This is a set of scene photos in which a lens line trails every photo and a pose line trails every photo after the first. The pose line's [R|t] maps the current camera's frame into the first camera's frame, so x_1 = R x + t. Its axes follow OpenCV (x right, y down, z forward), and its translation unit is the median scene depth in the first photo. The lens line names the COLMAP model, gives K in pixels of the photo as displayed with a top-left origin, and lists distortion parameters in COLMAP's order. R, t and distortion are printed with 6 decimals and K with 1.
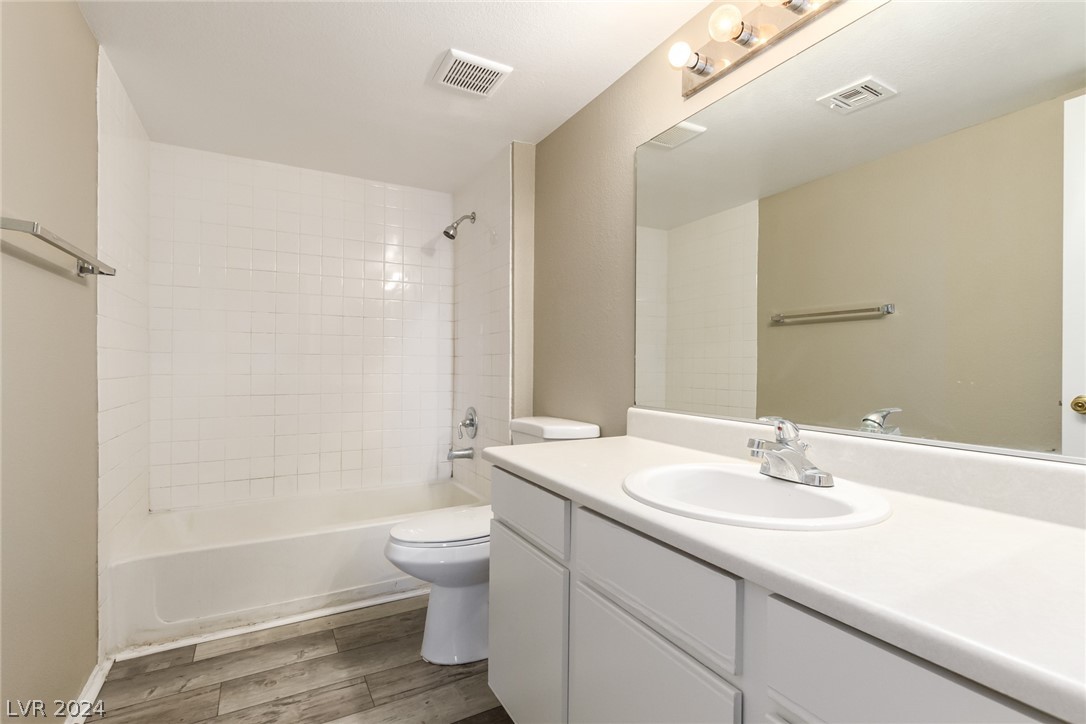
lens RADIAL K [[490.5, 0, 545.5], [0, 490.5, 365.3], [0, 0, 1]] dist [0.013786, -0.007762]
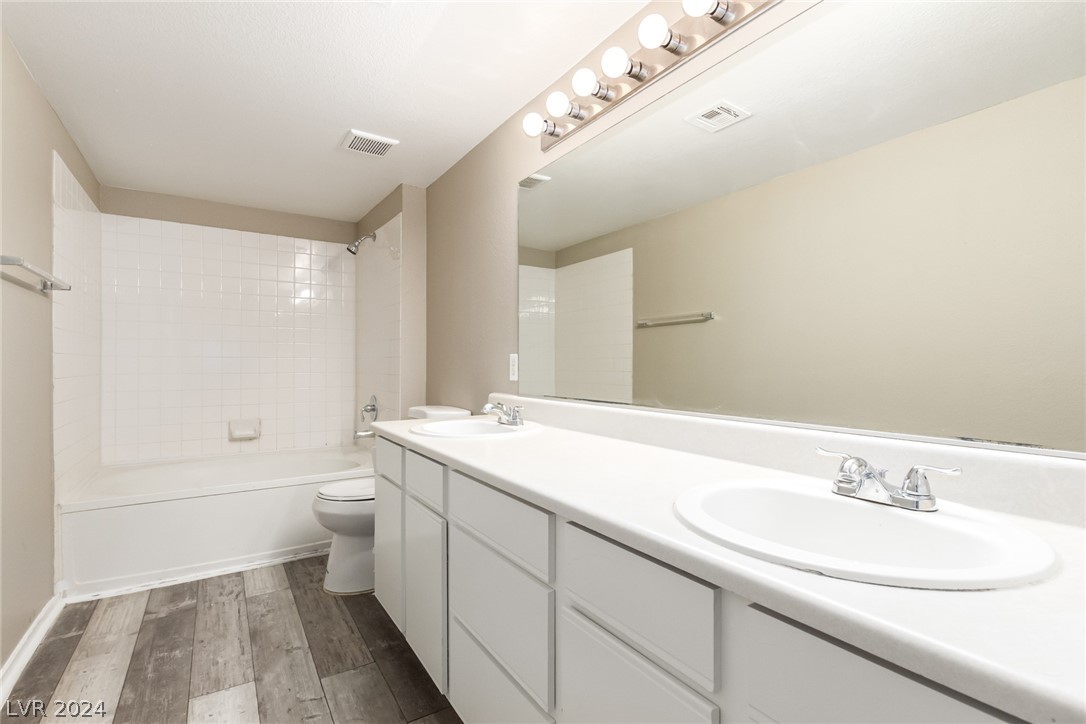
lens RADIAL K [[513.7, 0, 512.6], [0, 513.7, 350.4], [0, 0, 1]] dist [0.028734, 0.000360]
pose [[0.999840, -0.013664, 0.011544, 0.184416], [0.013944, 0.999603, -0.024501, 0.003478], [-0.011205, 0.024659, 0.999633, -0.324783]]
